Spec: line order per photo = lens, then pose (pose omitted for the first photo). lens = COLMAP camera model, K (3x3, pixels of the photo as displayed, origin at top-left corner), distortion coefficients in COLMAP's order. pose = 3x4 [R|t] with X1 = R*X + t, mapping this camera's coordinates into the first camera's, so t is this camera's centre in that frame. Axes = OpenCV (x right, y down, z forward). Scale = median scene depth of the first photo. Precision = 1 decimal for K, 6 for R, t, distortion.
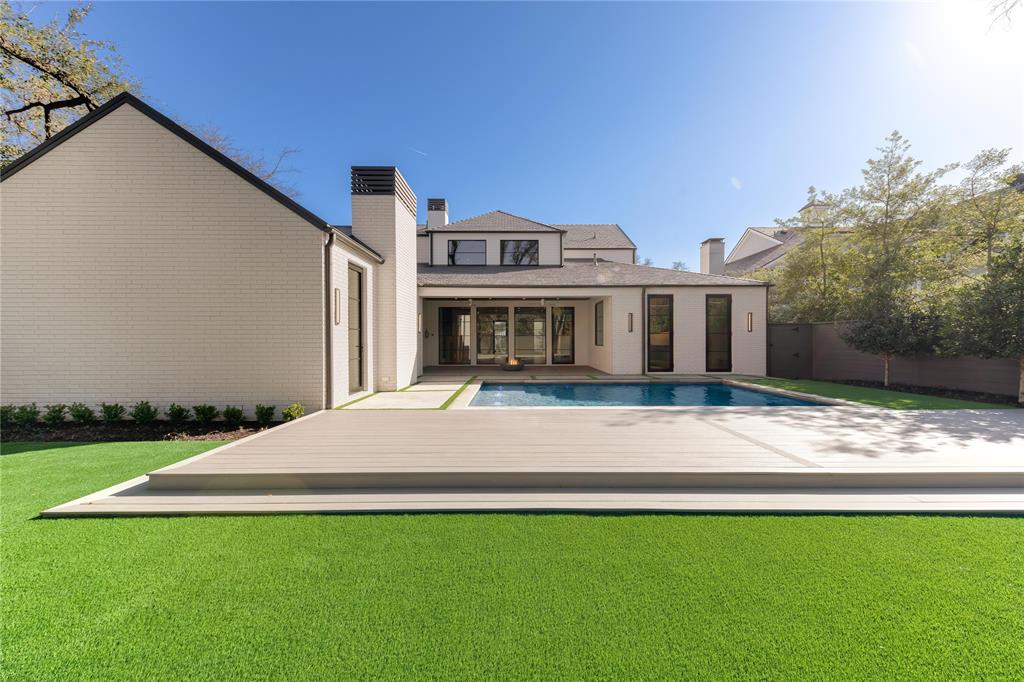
lens RADIAL K [[346.6, 0, 512.0], [0, 346.6, 341.0], [0, 0, 1]] dist [-0.000244, -0.000002]
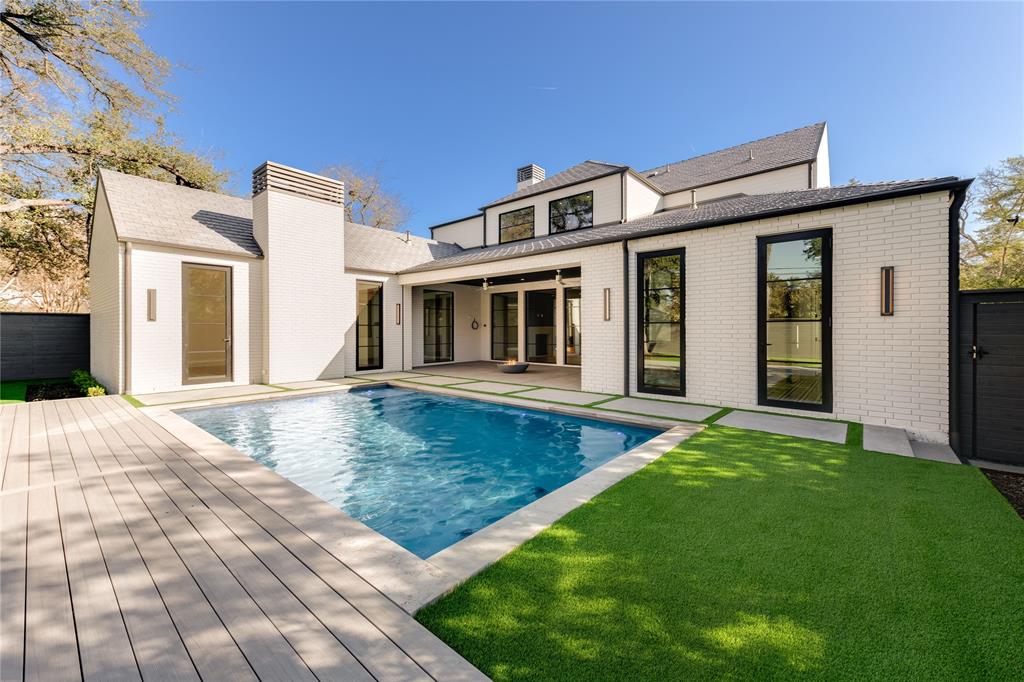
lens RADIAL K [[399.8, 0, 512.0], [0, 399.8, 341.0], [0, 0, 1]] dist [0.000242, 0.000001]
pose [[0.747601, 0.016359, -0.663946, 0.667593], [0.002134, 0.999632, 0.027032, -0.011787], [0.664144, -0.021626, 0.747292, 0.382724]]
